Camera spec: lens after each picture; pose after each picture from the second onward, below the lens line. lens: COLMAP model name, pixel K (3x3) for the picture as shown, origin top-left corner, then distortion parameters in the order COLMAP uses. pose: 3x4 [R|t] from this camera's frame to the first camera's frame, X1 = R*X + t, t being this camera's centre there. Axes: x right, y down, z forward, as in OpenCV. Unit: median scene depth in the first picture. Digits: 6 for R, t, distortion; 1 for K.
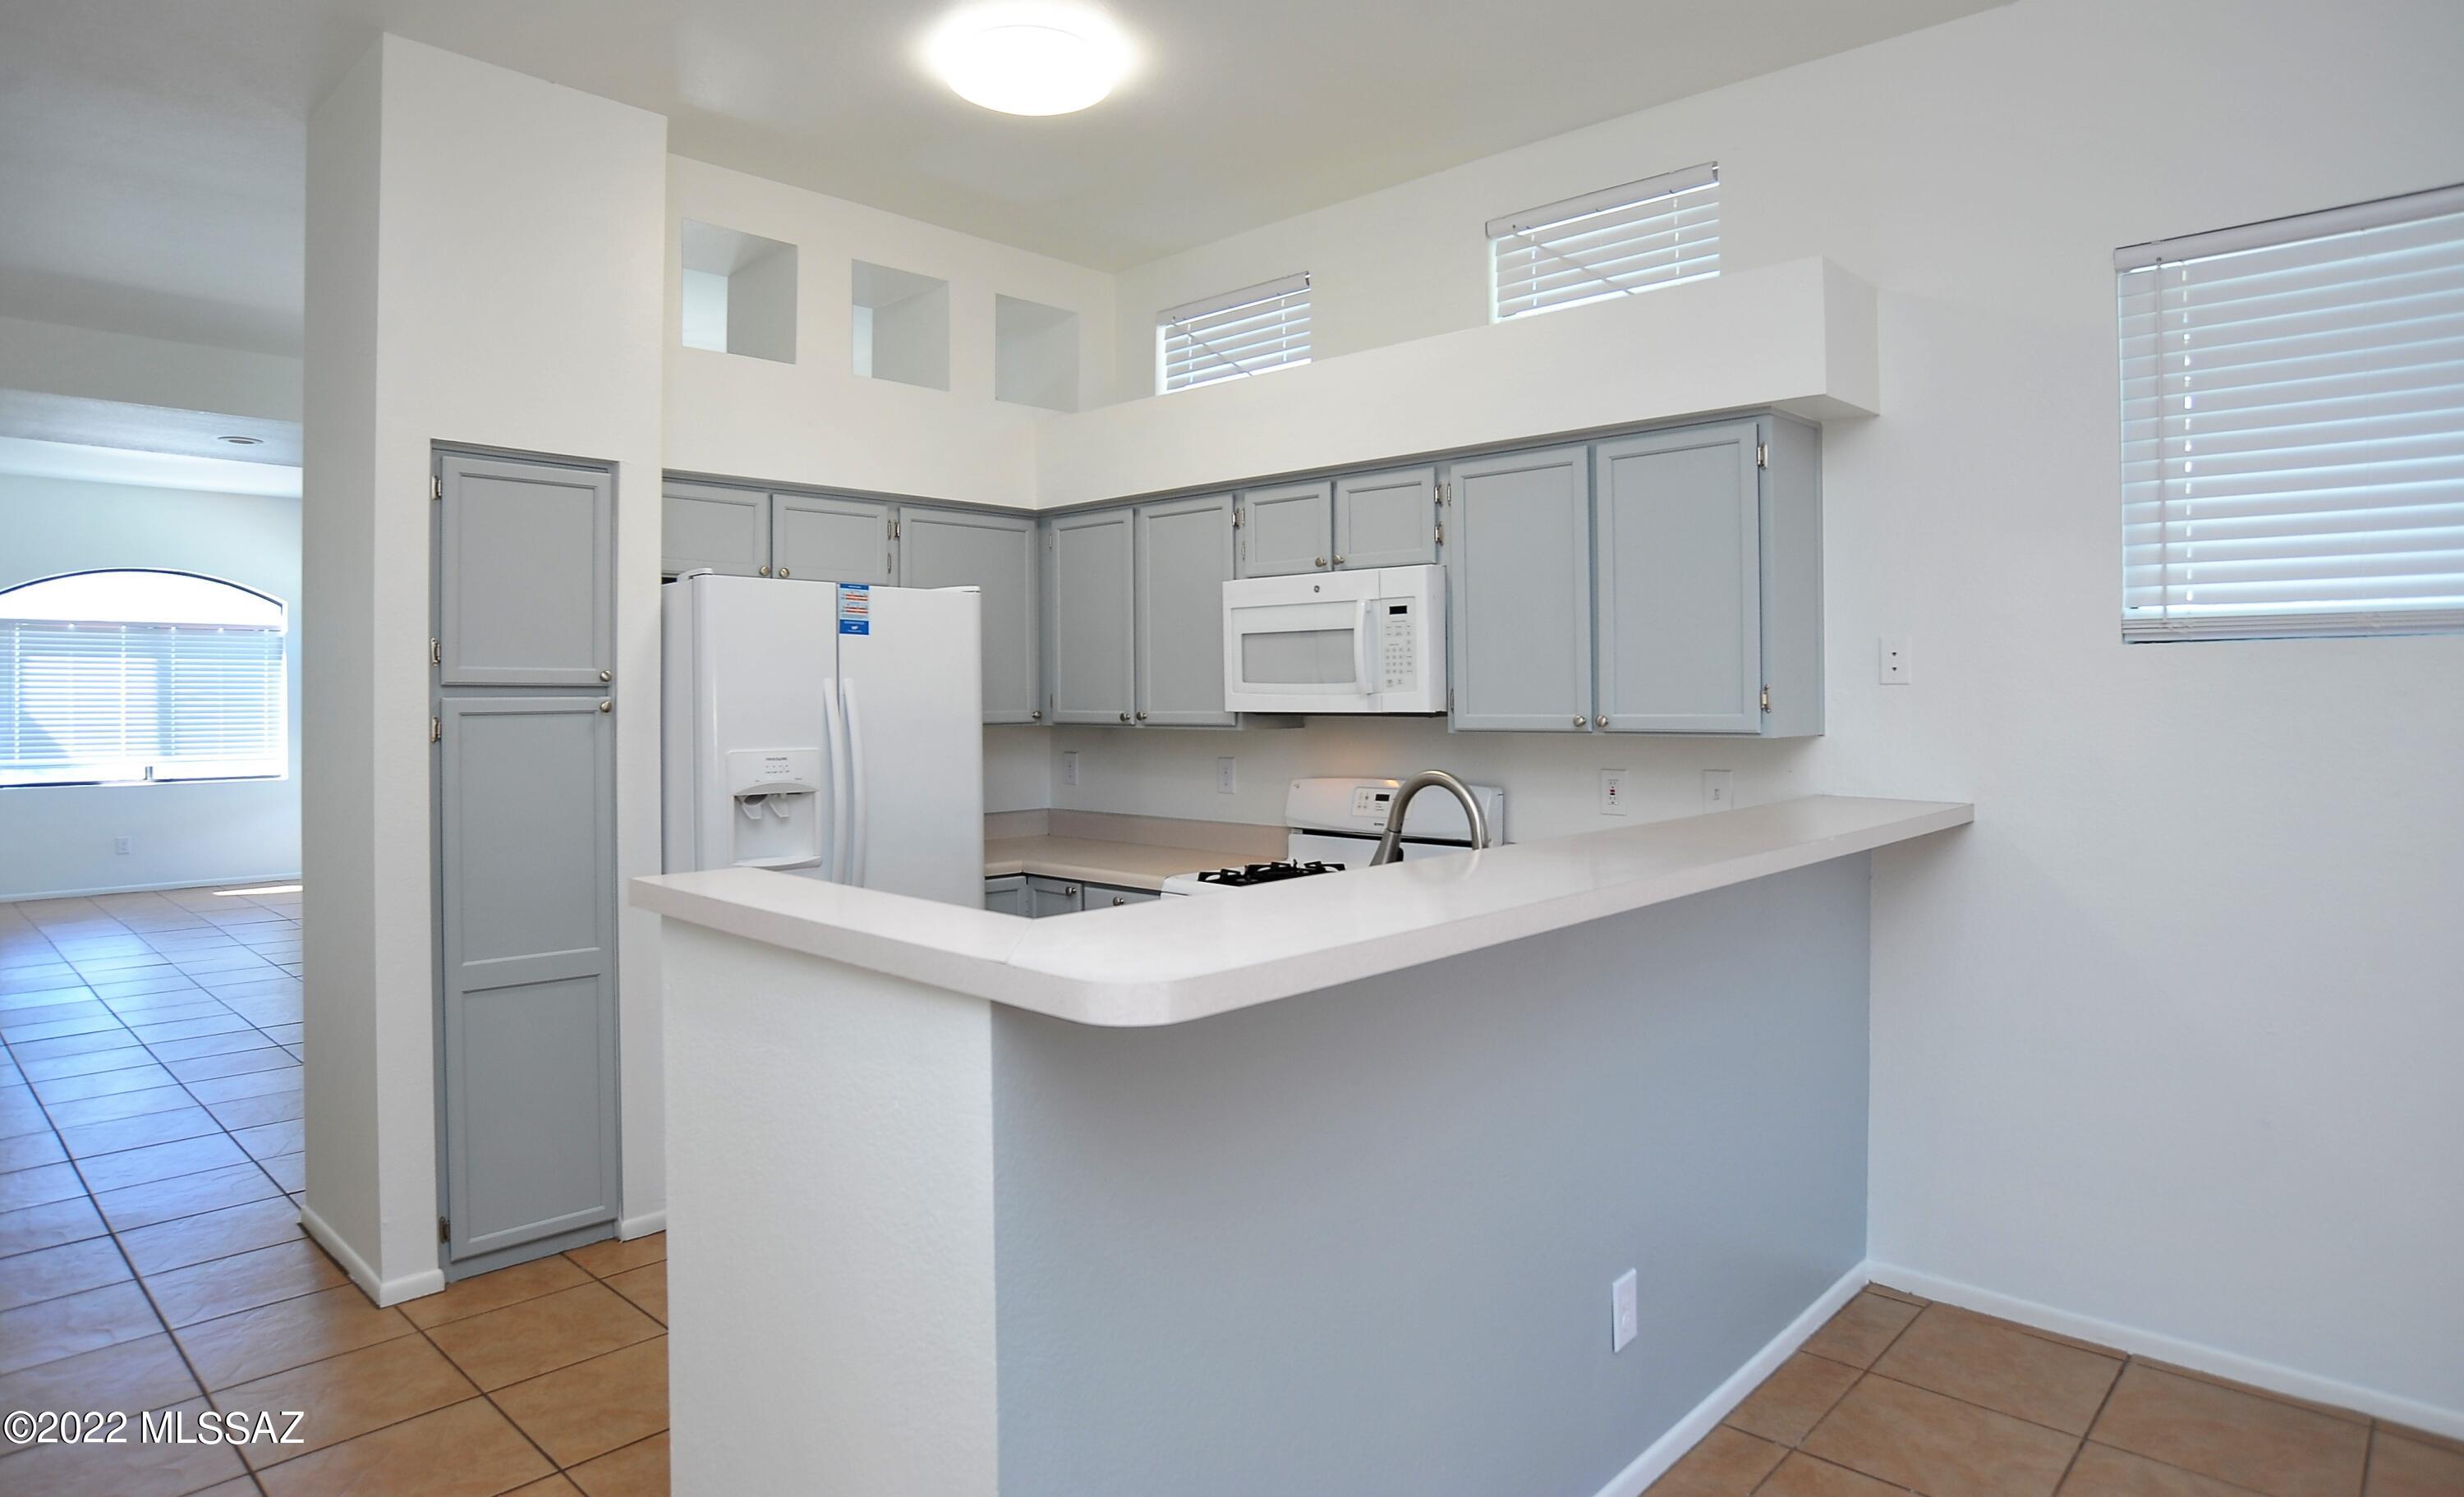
lens RADIAL K [[1414.1, 0, 1231.2], [0, 1414.1, 689.5], [0, 0, 1]] dist [-0.058111, -0.000128]
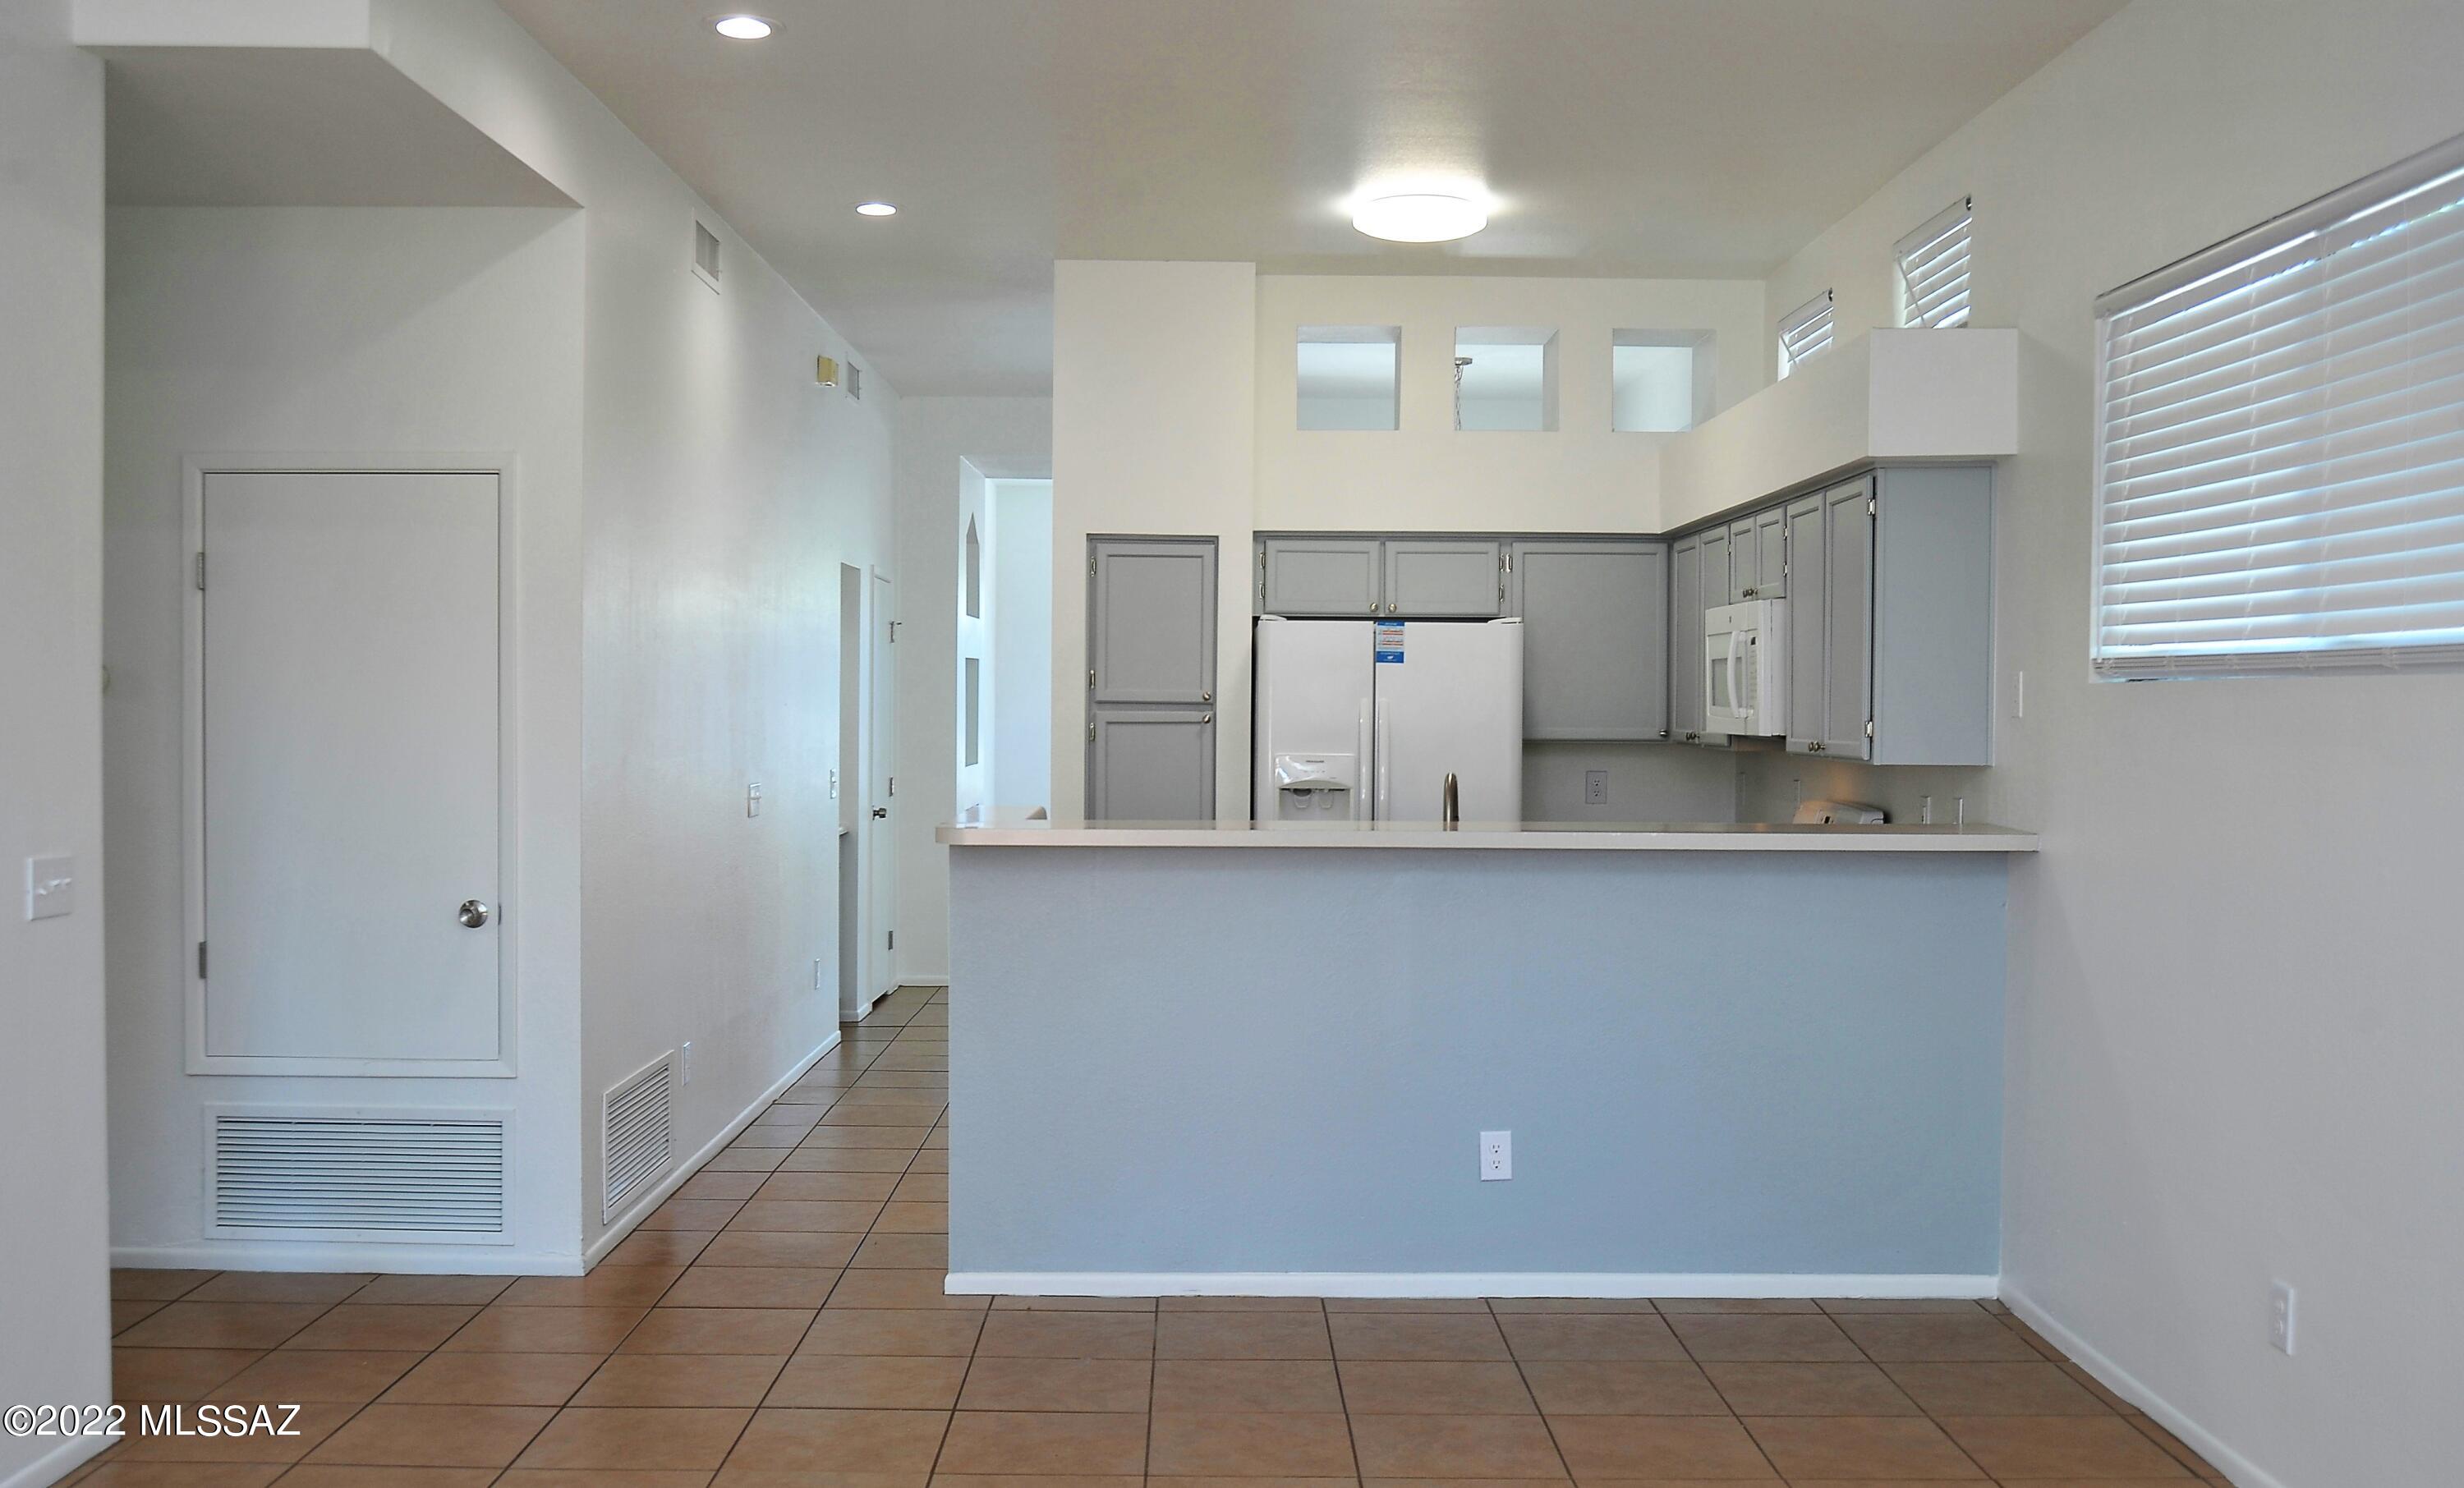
lens RADIAL K [[2416.9, 0, 1232.0], [0, 2416.9, 744.0], [0, 0, 1]] dist [-0.003567, -0.001149]
pose [[0.694847, 0.024080, -0.718755, 1.114013], [-0.008061, 0.999637, 0.025698, -0.020953], [0.719113, -0.012063, 0.694789, -0.542790]]
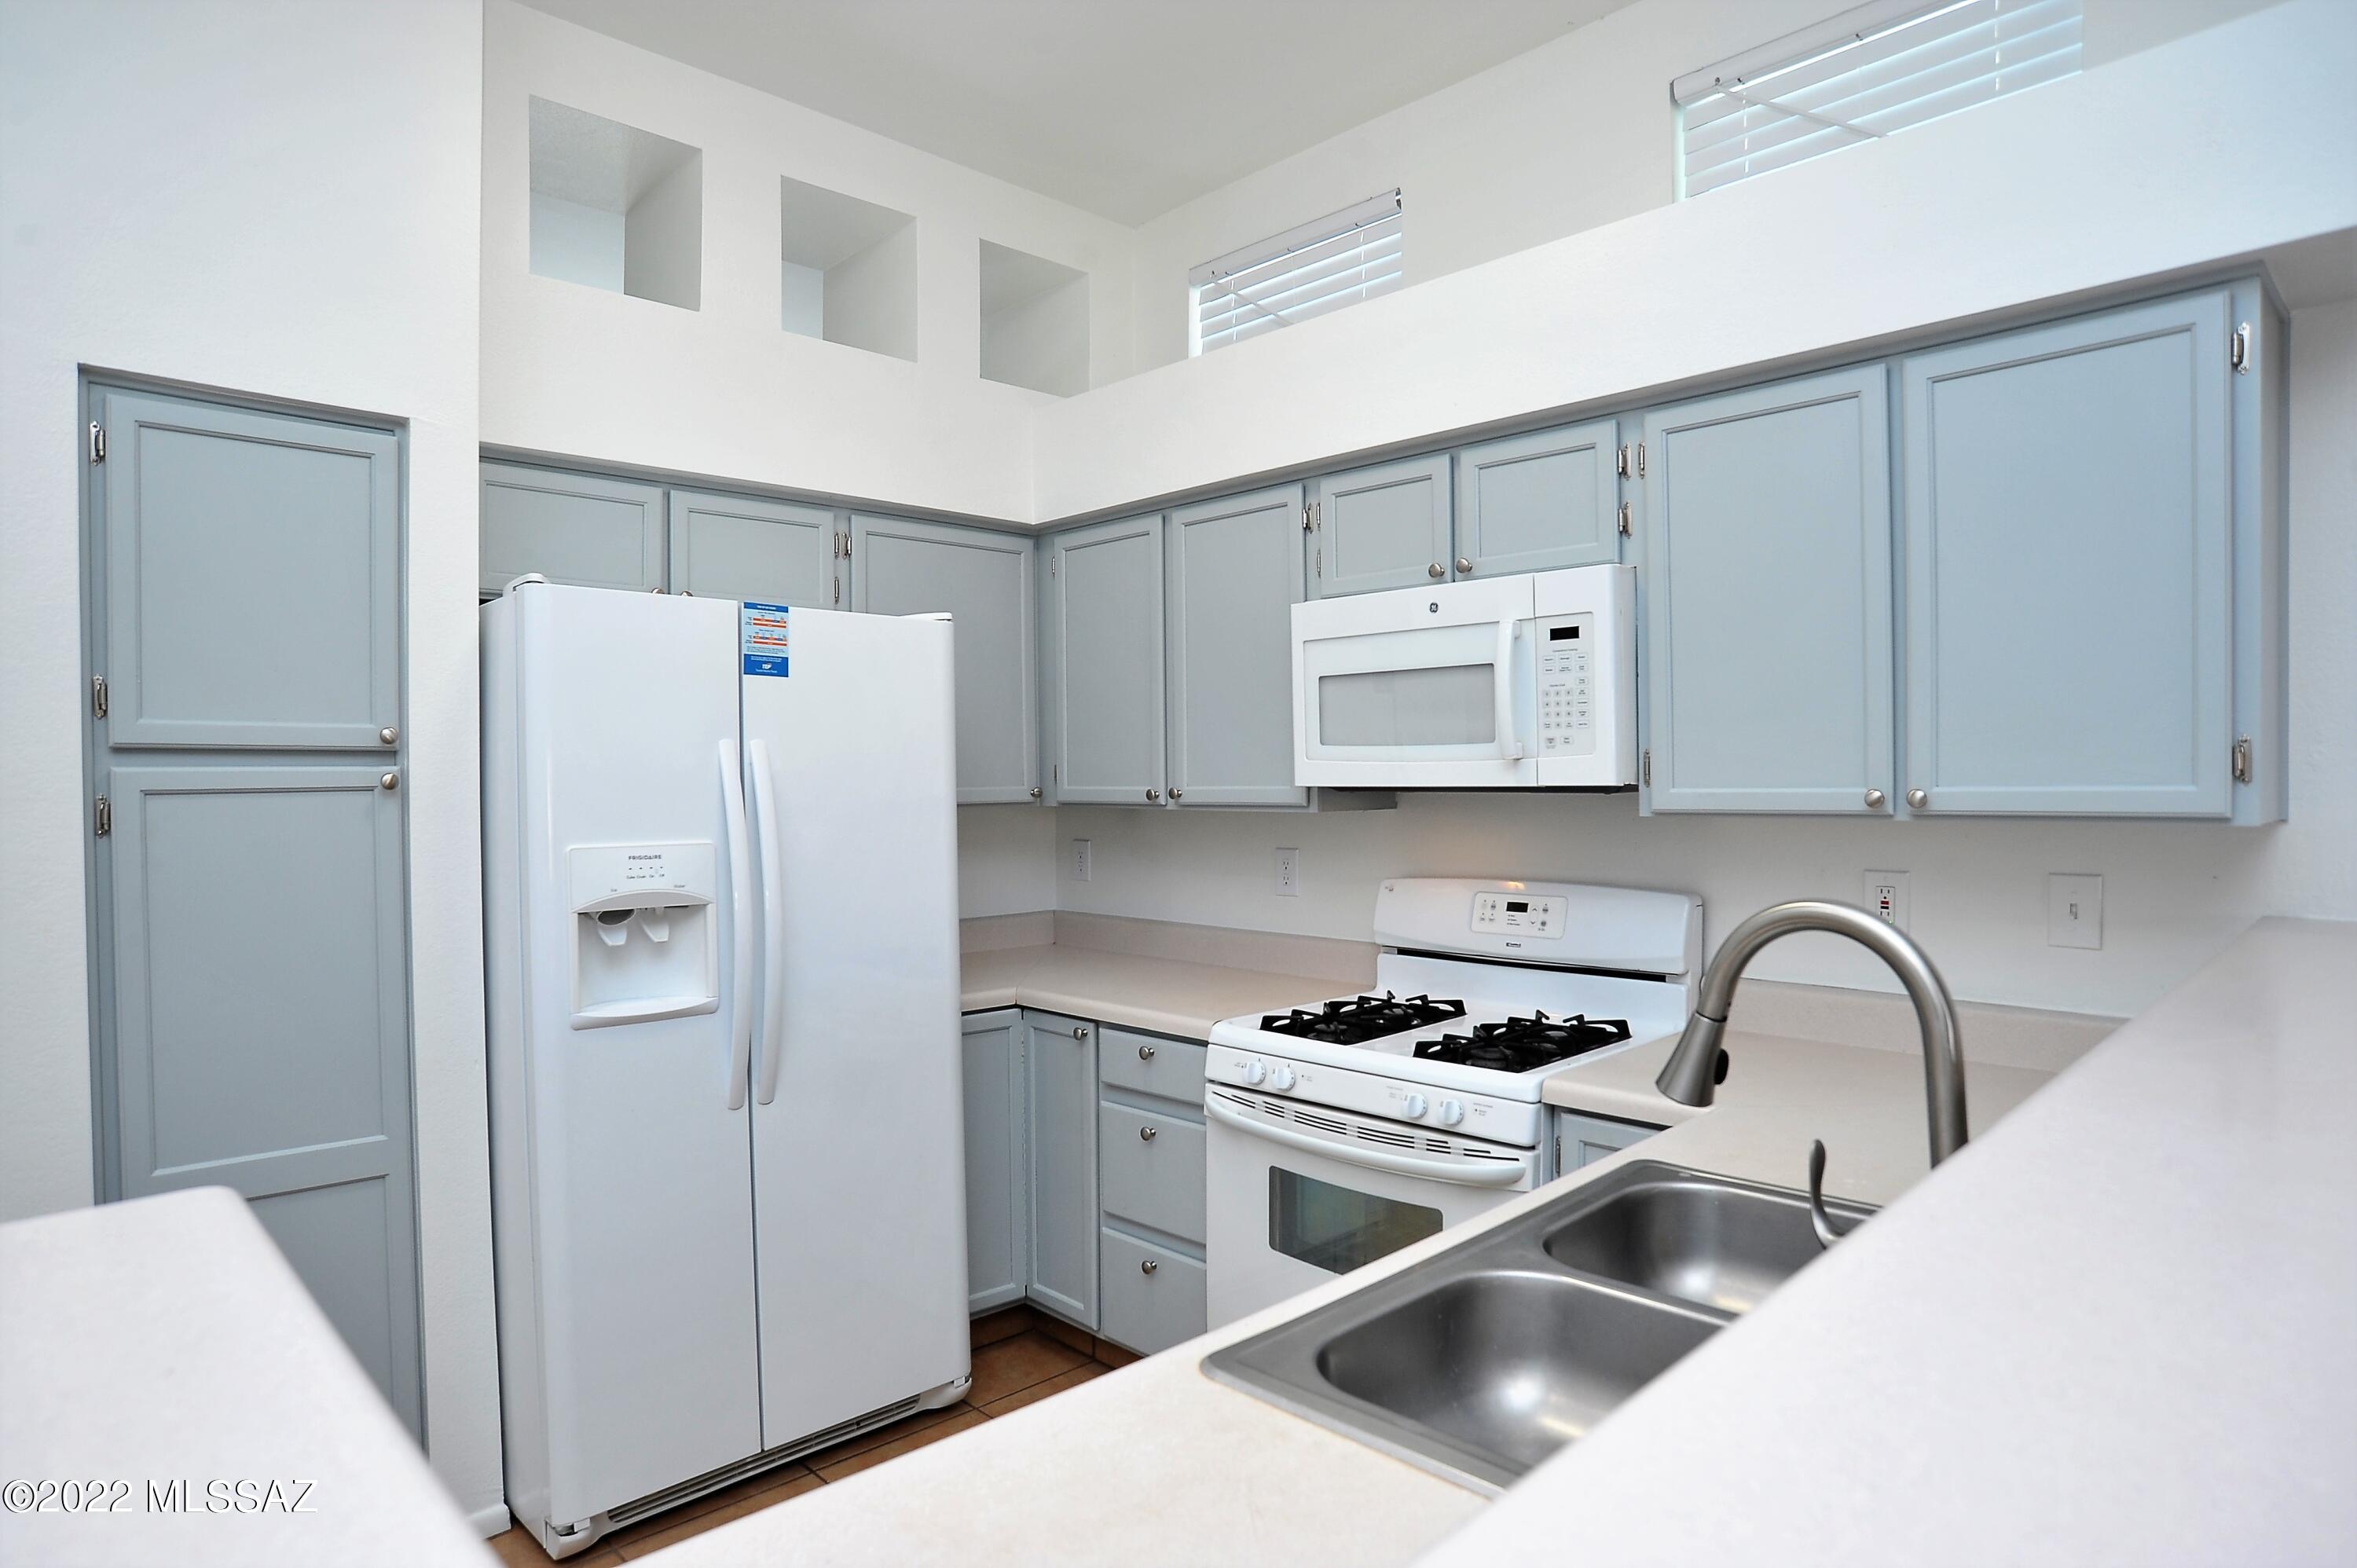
lens RADIAL K [[1333.6, 0, 1178.5], [0, 1333.6, 784.0], [0, 0, 1]] dist [-0.044685, 0.000302]
pose [[0.999073, -0.003096, -0.042940, -0.035888], [0.003548, 0.999939, 0.010440, 0.007587], [0.042905, -0.010583, 0.999023, 0.344497]]
